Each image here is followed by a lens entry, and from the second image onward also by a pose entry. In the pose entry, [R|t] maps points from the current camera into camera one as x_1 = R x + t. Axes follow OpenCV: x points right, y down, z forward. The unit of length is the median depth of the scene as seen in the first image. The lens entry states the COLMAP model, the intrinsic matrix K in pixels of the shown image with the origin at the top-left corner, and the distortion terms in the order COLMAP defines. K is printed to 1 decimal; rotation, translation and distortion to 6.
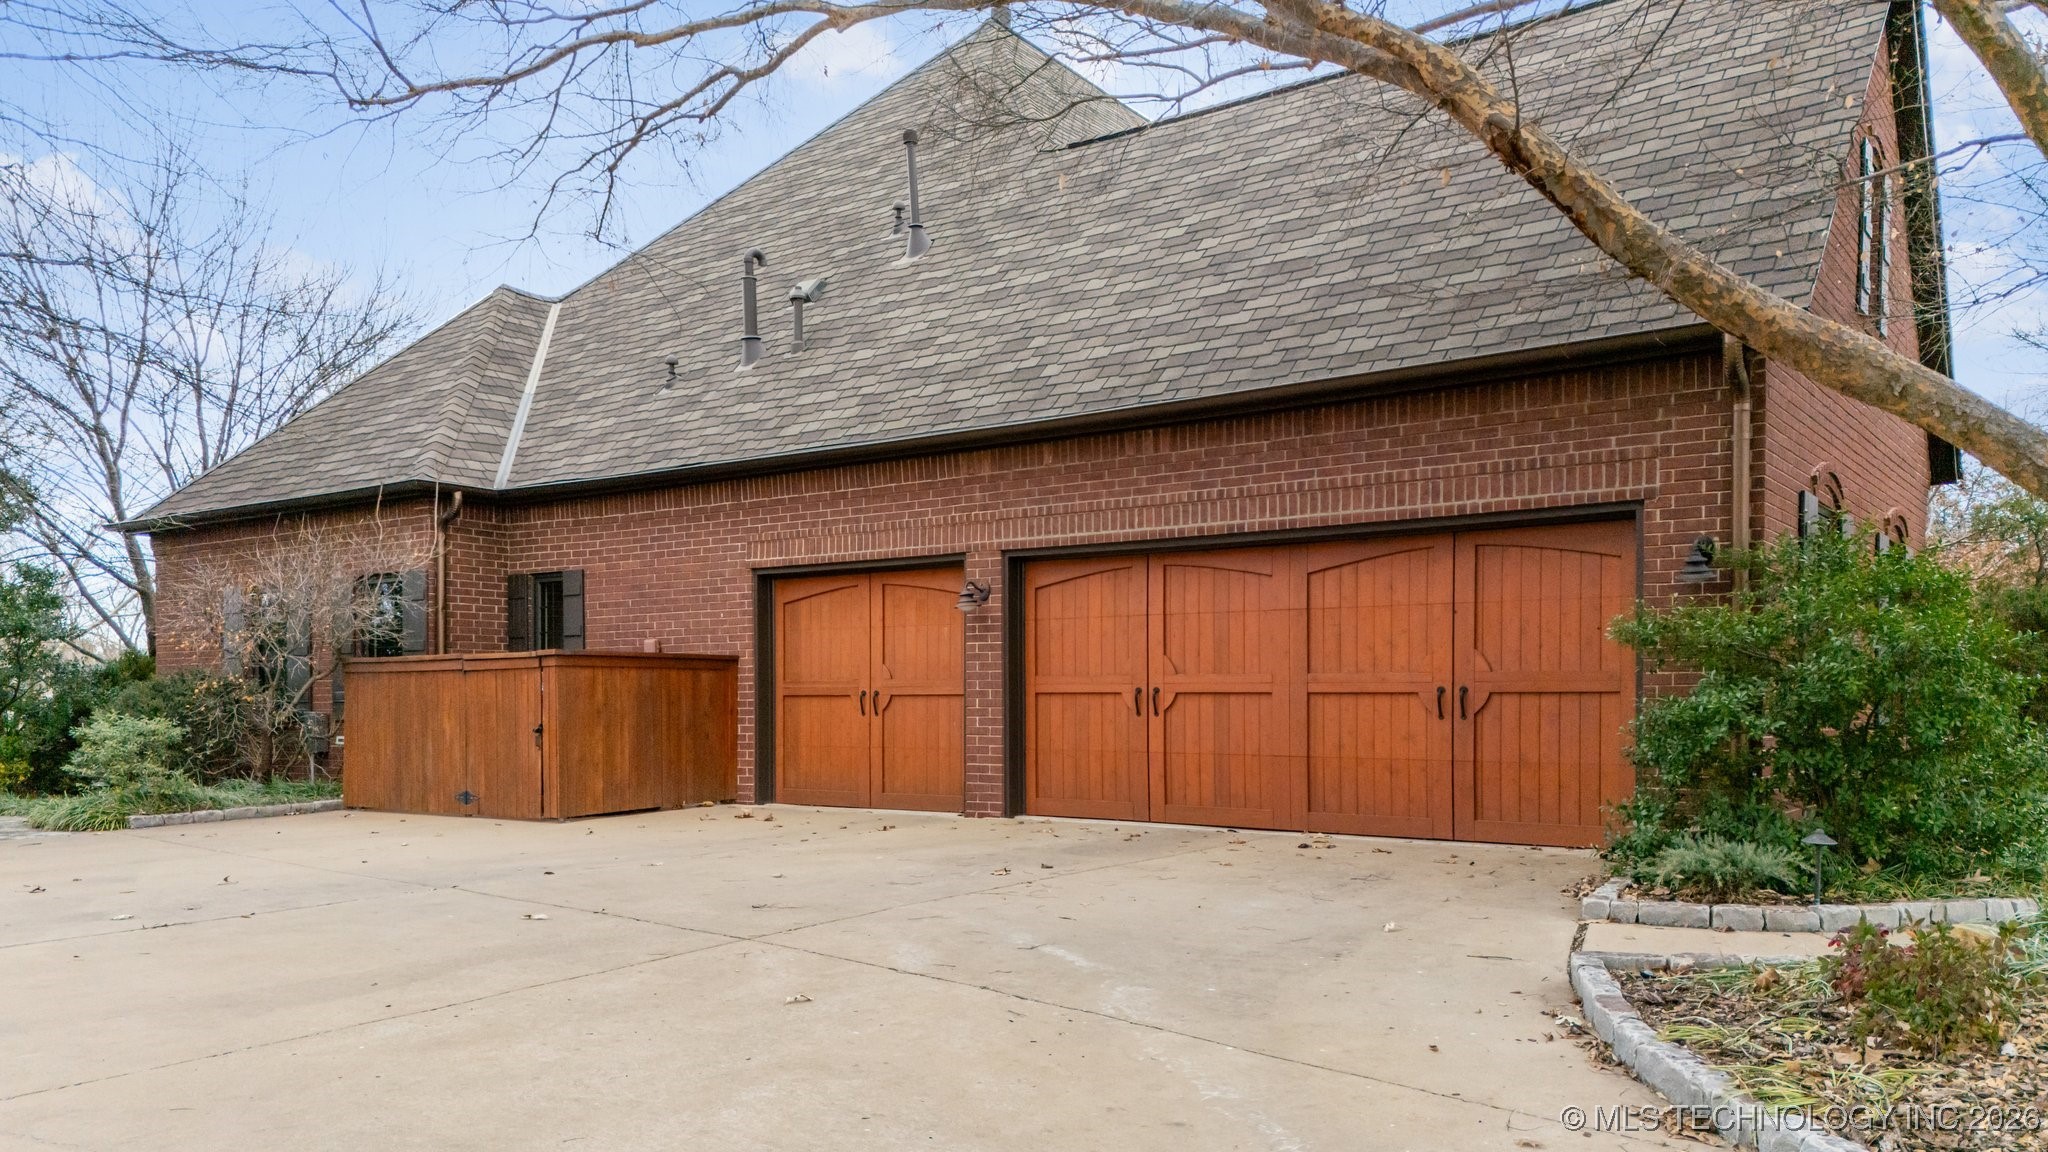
lens RADIAL K [[1493.0, 0, 1020.0], [0, 1493.0, 586.3], [0, 0, 1]] dist [0.067673, -0.070119]
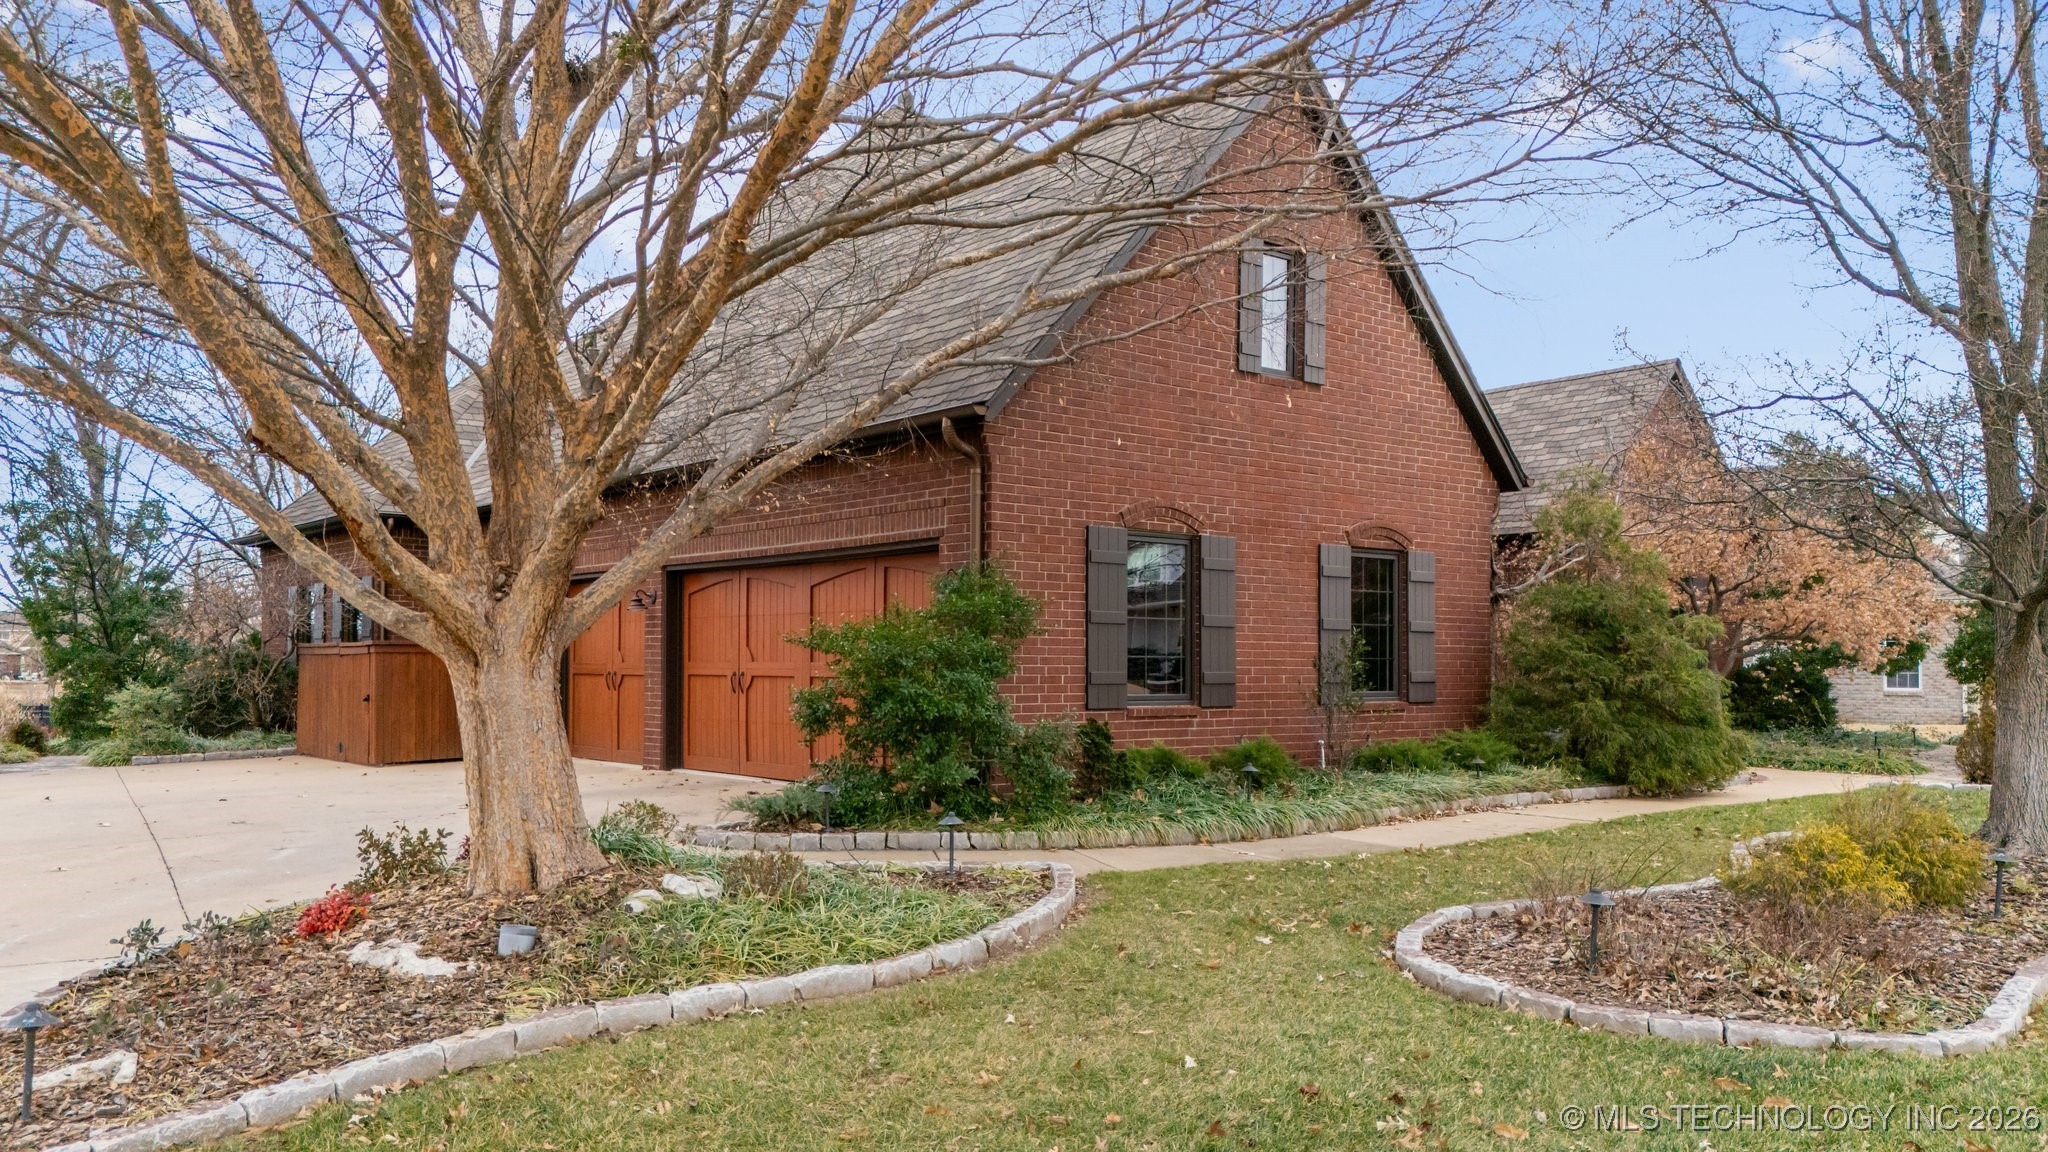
lens RADIAL K [[1493.0, 0, 1020.0], [0, 1493.0, 586.3], [0, 0, 1]] dist [0.067673, -0.070119]
pose [[0.971275, -0.010479, -0.237728, 0.585377], [0.017939, 0.999411, 0.029241, -0.038102], [0.237281, -0.032665, 0.970892, -0.198832]]
